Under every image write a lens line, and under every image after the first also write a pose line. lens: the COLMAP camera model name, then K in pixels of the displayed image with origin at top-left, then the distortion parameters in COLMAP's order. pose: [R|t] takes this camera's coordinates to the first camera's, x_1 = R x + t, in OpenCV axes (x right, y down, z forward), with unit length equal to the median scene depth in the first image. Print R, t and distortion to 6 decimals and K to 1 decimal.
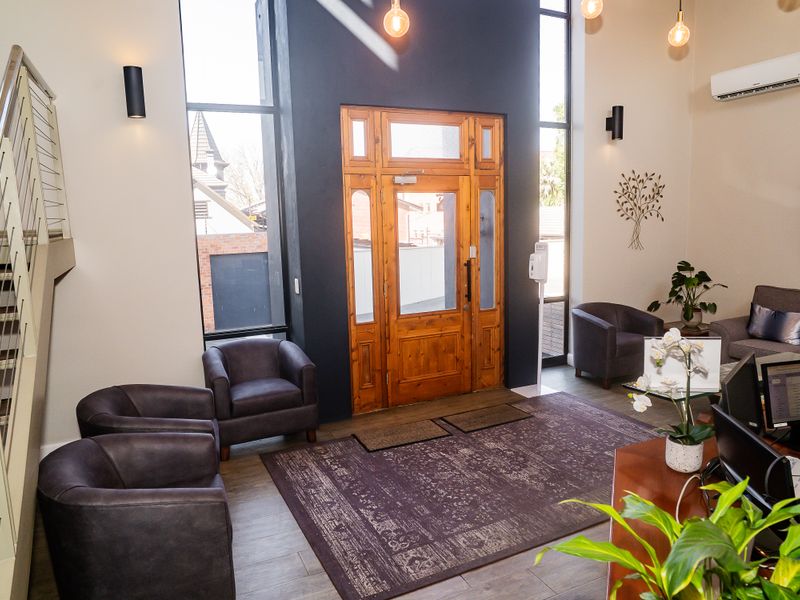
lens RADIAL K [[558.6, 0, 400.0], [0, 558.6, 300.0], [0, 0, 1]] dist [-0.069506, 0.051050]
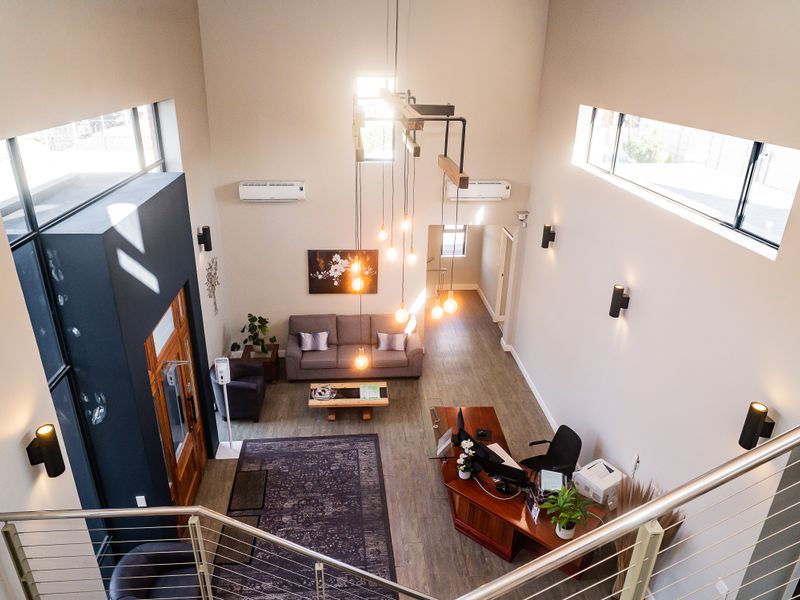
lens RADIAL K [[558.6, 0, 400.0], [0, 558.6, 300.0], [0, 0, 1]] dist [-0.069506, 0.051050]
pose [[0.328370, -0.343221, 0.879984, -0.934888], [0.104606, 0.939128, 0.327255, -0.789254], [-0.938739, -0.015409, 0.344285, 0.137721]]
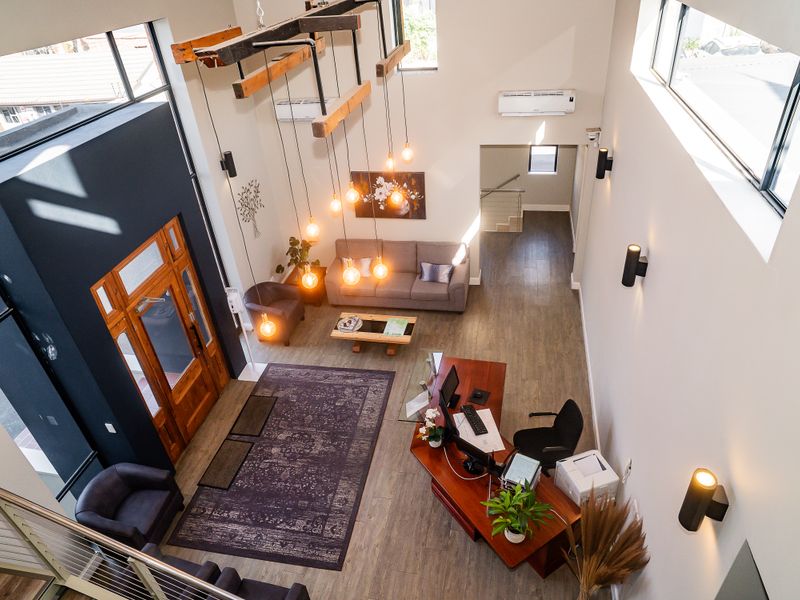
lens RADIAL K [[531.9, 0, 400.0], [0, 531.9, 300.0], [0, 0, 1]] dist [-0.072537, 0.053147]
pose [[0.589007, -0.467006, 0.659527, -0.477122], [0.173612, 0.870186, 0.461124, -0.758093], [-0.789259, -0.157103, 0.593624, -0.160311]]
